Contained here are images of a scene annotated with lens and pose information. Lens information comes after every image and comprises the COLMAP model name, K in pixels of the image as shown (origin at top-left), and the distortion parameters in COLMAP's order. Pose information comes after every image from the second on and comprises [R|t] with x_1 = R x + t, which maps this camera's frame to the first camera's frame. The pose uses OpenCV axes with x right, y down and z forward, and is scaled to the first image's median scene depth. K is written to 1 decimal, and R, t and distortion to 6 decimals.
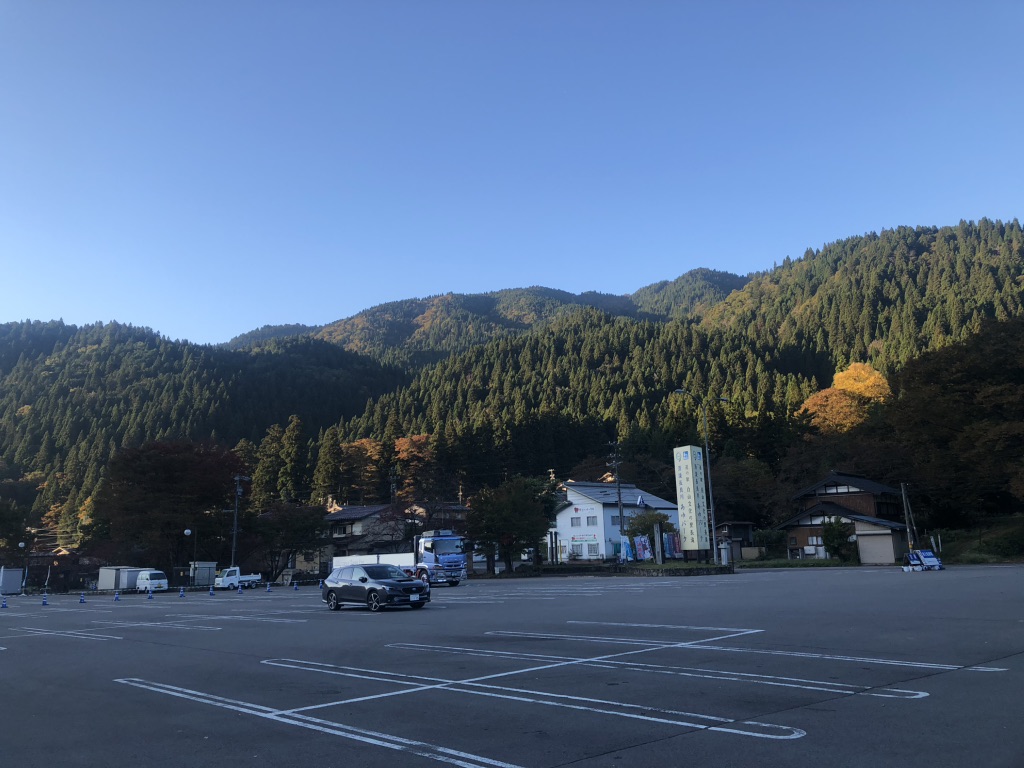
lens RADIAL K [[833.2, 0, 512.0], [0, 833.2, 384.0], [0, 0, 1]] dist [0.017834, 0.002133]
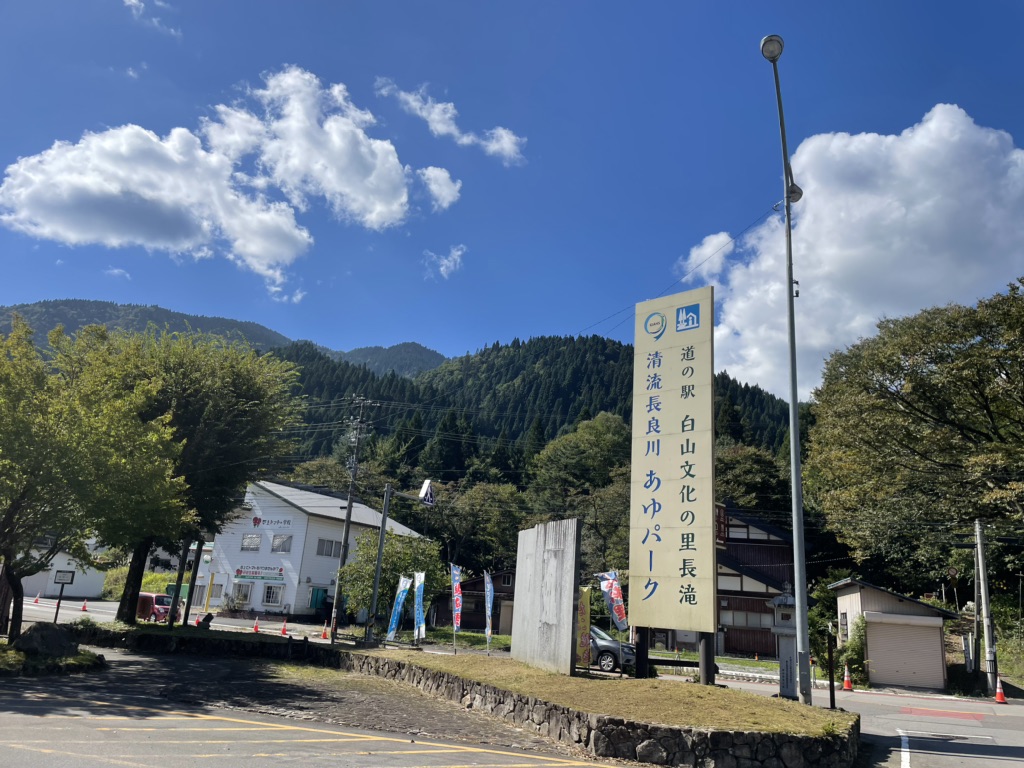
lens RADIAL K [[731.3, 0, 512.0], [0, 731.3, 384.0], [0, 0, 1]] dist [0.095409, -0.116407]
pose [[0.907969, 0.206278, 0.364748, 0.011537], [-0.171002, 0.977066, -0.126889, 0.033928], [-0.382558, 0.052839, 0.922419, 0.167733]]
